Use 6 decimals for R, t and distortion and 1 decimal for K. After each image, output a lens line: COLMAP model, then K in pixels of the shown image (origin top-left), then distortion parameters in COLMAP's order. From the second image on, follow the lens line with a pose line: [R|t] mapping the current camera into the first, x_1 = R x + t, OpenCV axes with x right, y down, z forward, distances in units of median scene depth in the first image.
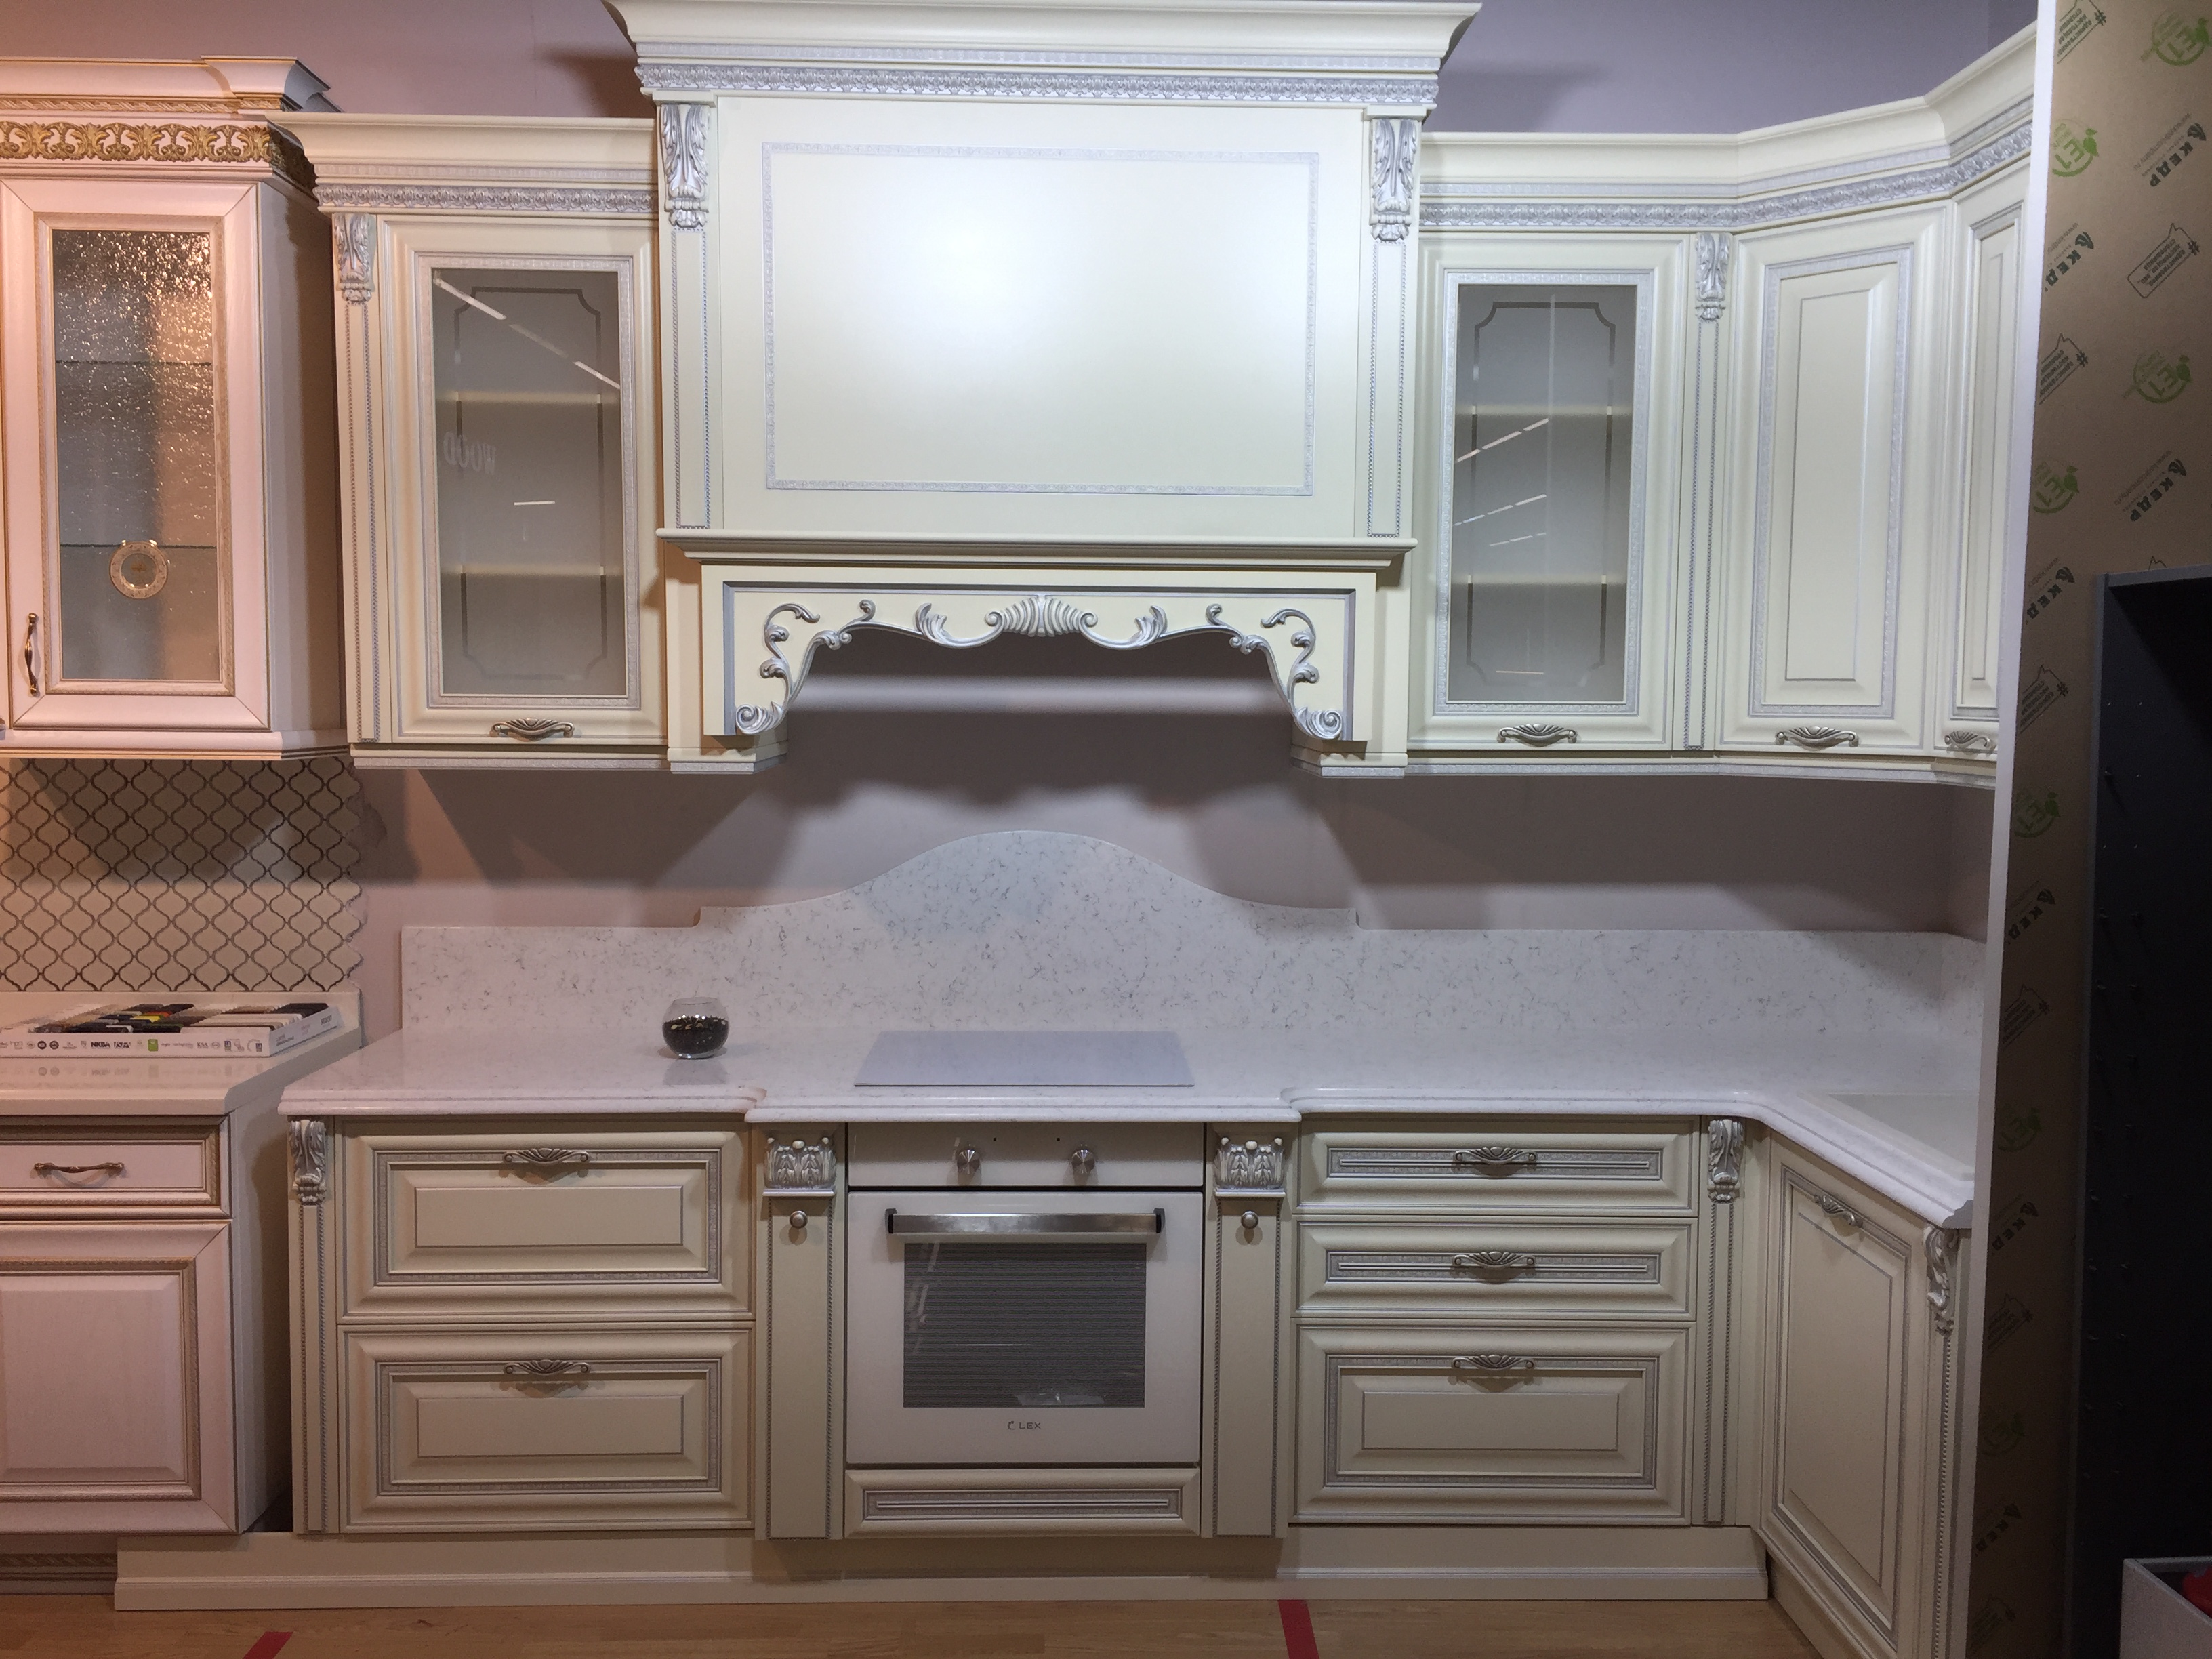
lens RADIAL K [[1864.1, 0, 1266.9], [0, 1864.1, 831.2], [0, 0, 1]] dist [0.014917, 0.000347]
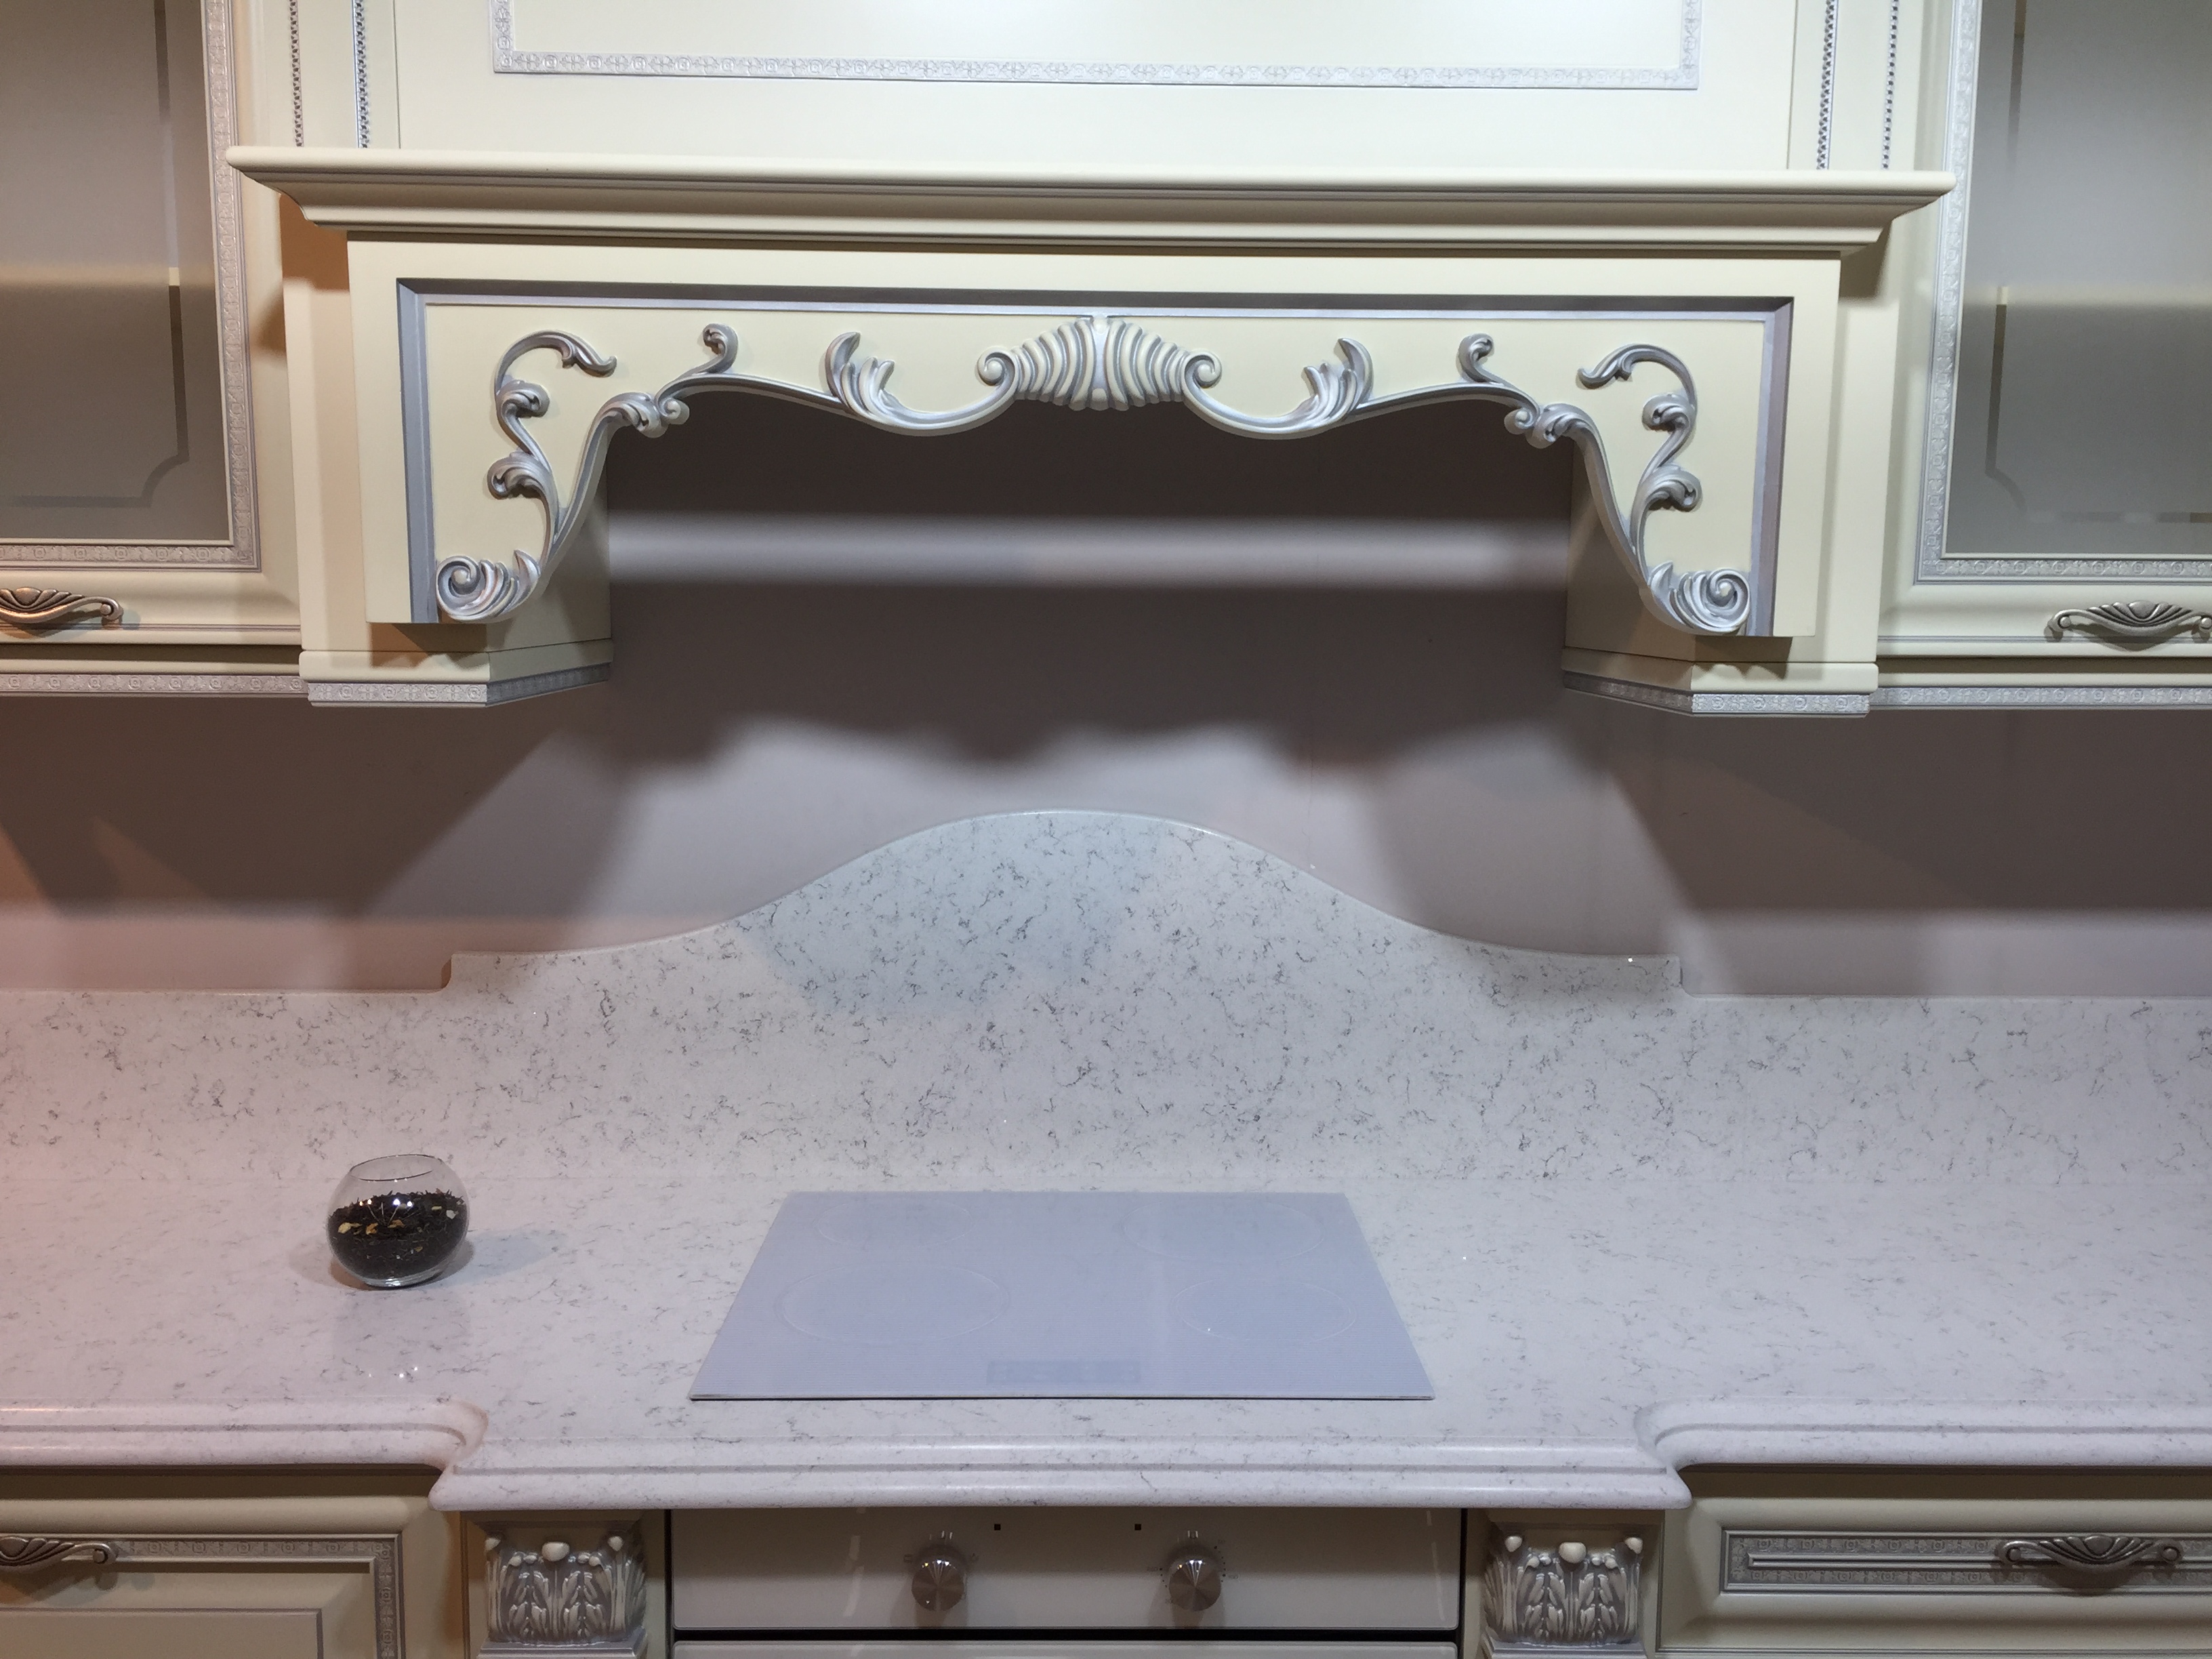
lens RADIAL K [[1852.6, 0, 1176.1], [0, 1852.6, 825.2], [0, 0, 1]] dist [0.062155, -0.076123]
pose [[0.998155, 0.005910, -0.060426, -0.073083], [-0.003170, 0.998967, 0.045334, -0.022539], [0.060632, -0.045058, 0.997143, 0.534830]]
